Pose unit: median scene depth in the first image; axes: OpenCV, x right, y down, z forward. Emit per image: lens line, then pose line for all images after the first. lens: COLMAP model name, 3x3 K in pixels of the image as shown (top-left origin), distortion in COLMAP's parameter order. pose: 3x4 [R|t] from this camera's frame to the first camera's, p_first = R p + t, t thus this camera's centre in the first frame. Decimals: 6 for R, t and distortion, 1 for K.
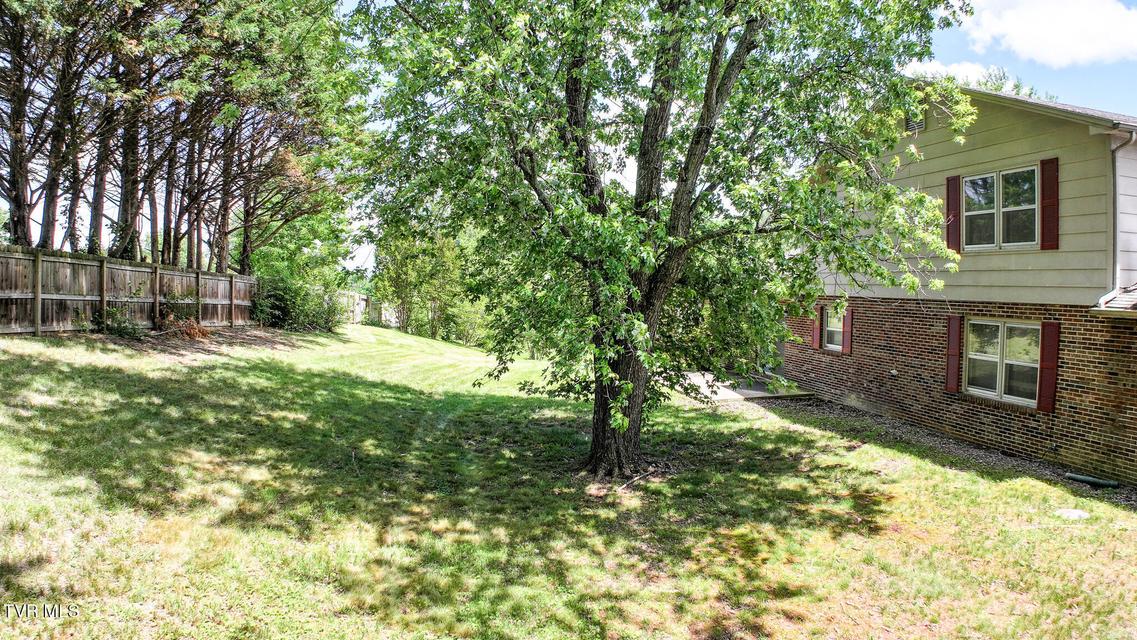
lens RADIAL K [[710.4, 0, 561.9], [0, 710.4, 312.3], [0, 0, 1]] dist [-0.177759, 0.027783]
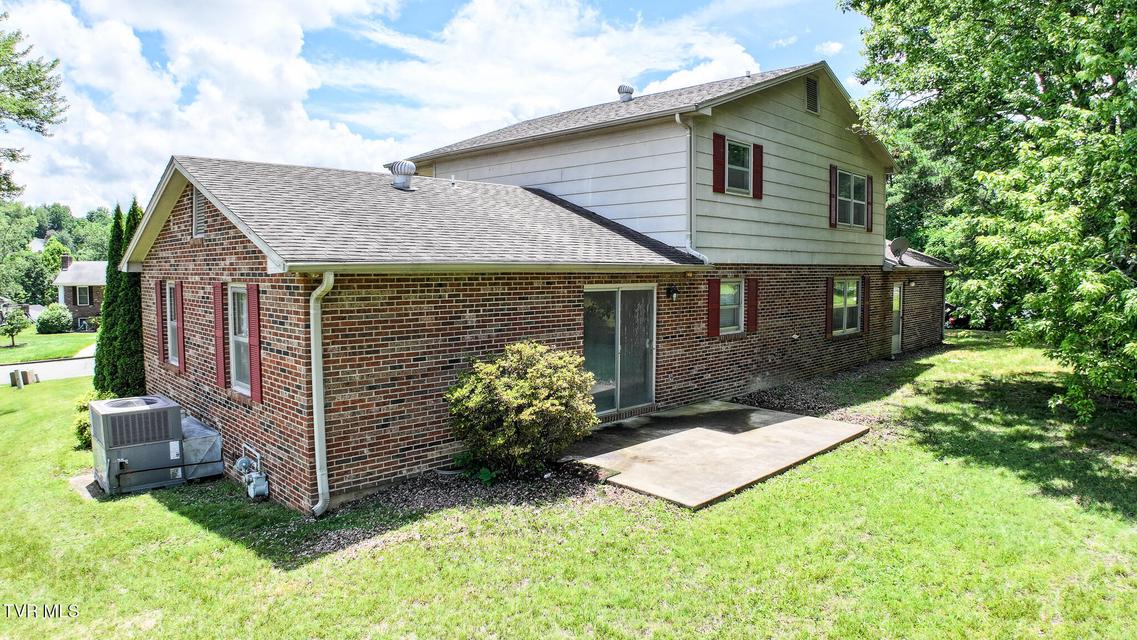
lens RADIAL K [[710.4, 0, 561.9], [0, 710.4, 312.3], [0, 0, 1]] dist [-0.177759, 0.027783]
pose [[-0.560887, -0.124289, 0.818510, -0.146604], [-0.017259, 0.990207, 0.138534, -0.078803], [-0.827713, 0.063575, -0.557539, 1.729883]]
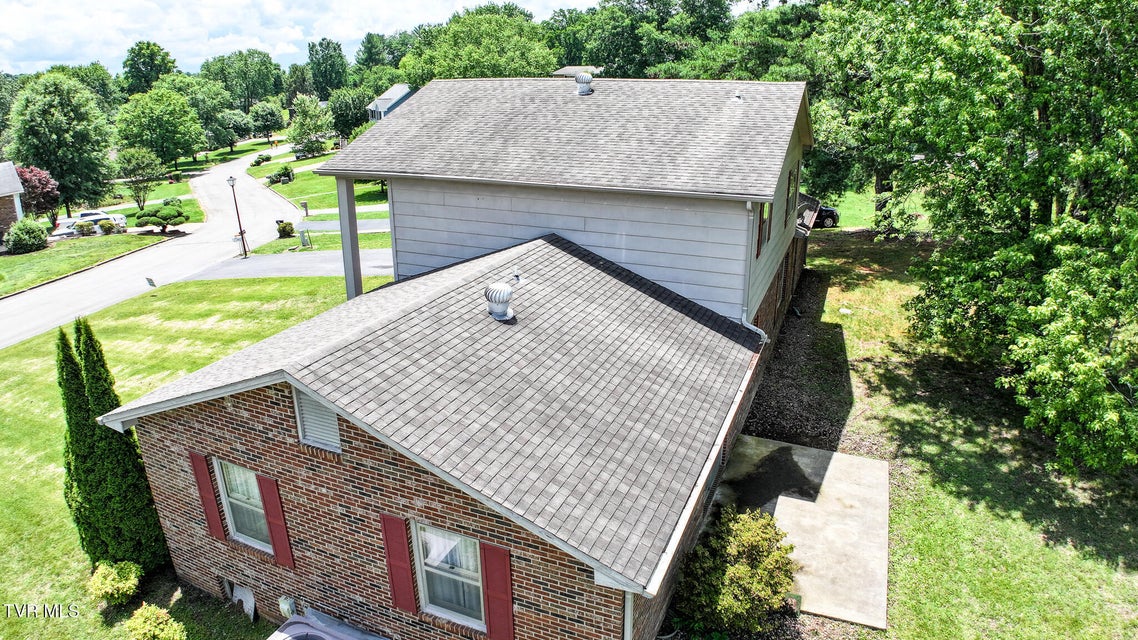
lens RADIAL K [[711.0, 0, 562.4], [0, 711.0, 312.3], [0, 0, 1]] dist [-0.177759, 0.027783]
pose [[-0.831071, -0.239396, 0.502006, 0.182390], [-0.033078, 0.922298, 0.385062, -0.361913], [-0.555181, 0.303409, -0.774414, 1.930601]]
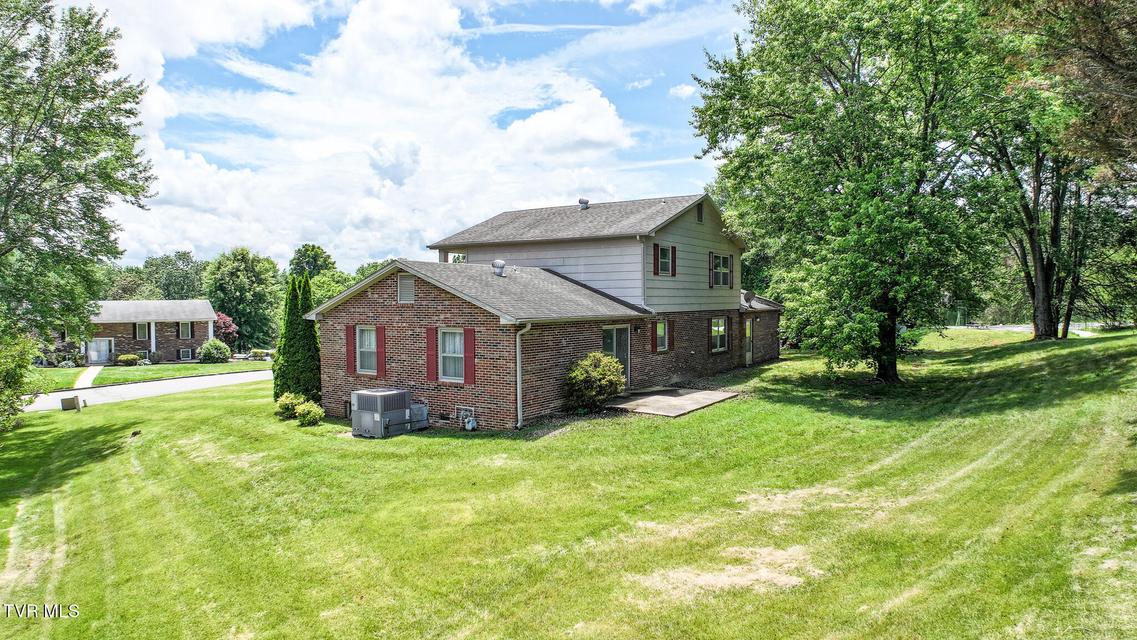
lens RADIAL K [[710.4, 0, 561.9], [0, 710.4, 312.3], [0, 0, 1]] dist [-0.177759, 0.027783]
pose [[-0.713873, -0.079018, 0.695802, -0.493374], [-0.024856, 0.995846, 0.087591, -0.154499], [-0.699834, 0.045234, -0.712872, 2.354083]]
